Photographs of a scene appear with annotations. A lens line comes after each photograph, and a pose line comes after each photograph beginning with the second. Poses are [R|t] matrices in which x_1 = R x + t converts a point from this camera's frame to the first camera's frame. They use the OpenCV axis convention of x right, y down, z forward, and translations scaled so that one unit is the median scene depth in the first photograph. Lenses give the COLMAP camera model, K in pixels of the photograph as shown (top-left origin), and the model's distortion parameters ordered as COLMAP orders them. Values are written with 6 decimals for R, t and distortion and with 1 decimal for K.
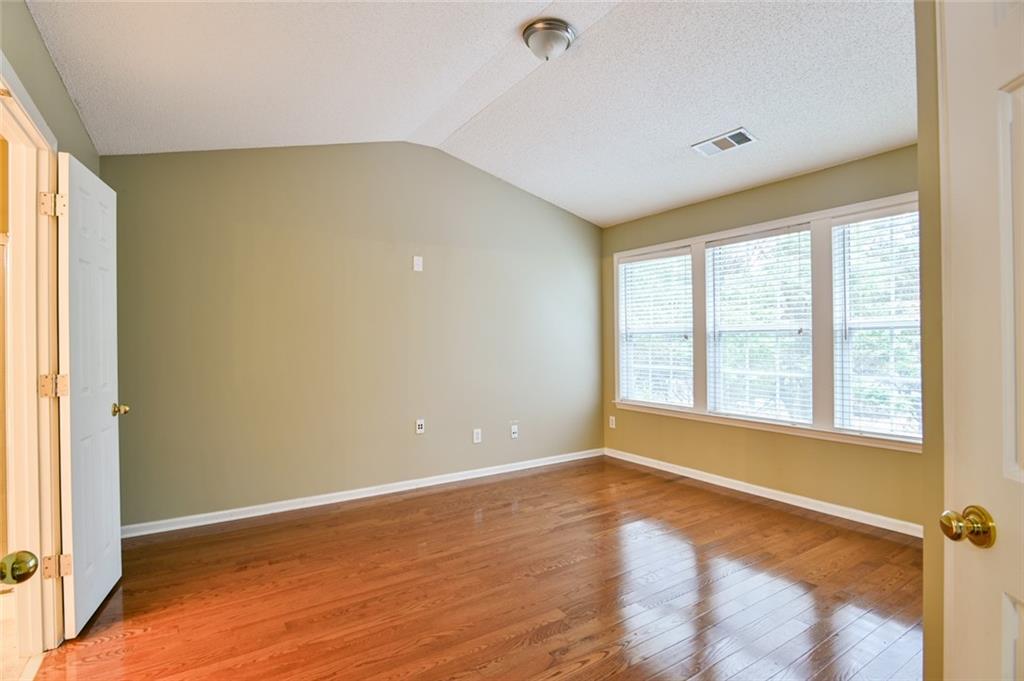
lens RADIAL K [[501.8, 0, 512.0], [0, 501.8, 340.5], [0, 0, 1]] dist [-0.020136, -0.000387]
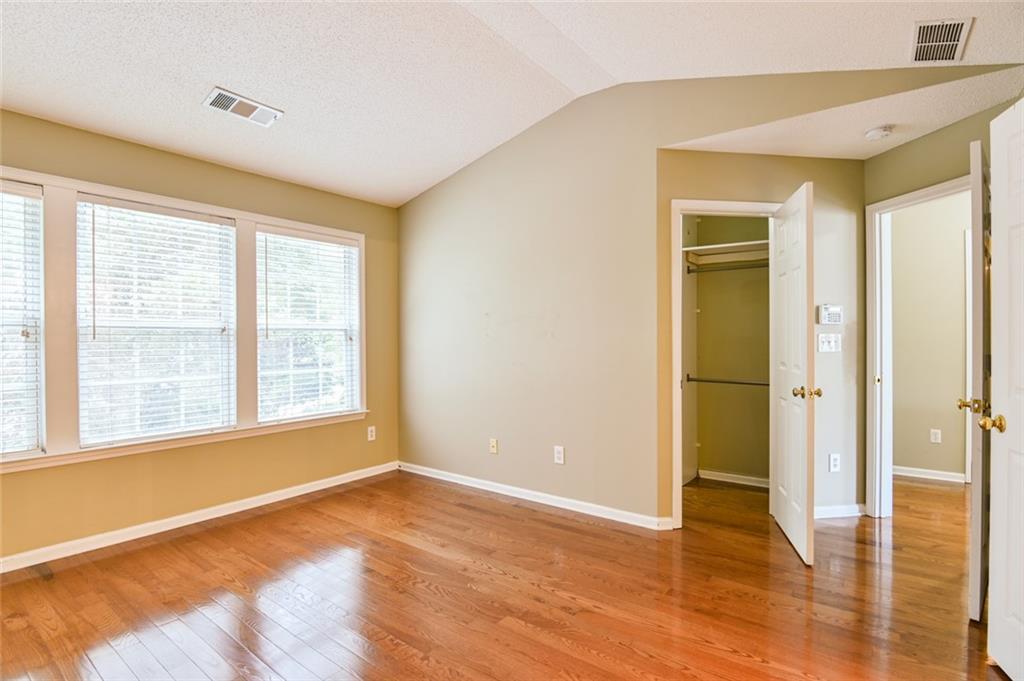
lens RADIAL K [[501.8, 0, 512.0], [0, 501.8, 340.5], [0, 0, 1]] dist [-0.020136, -0.000387]
pose [[-0.343825, 0.003118, 0.939029, -0.529805], [0.002766, 0.999994, -0.002307, 0.005510], [-0.939030, 0.001804, -0.343831, 0.858728]]
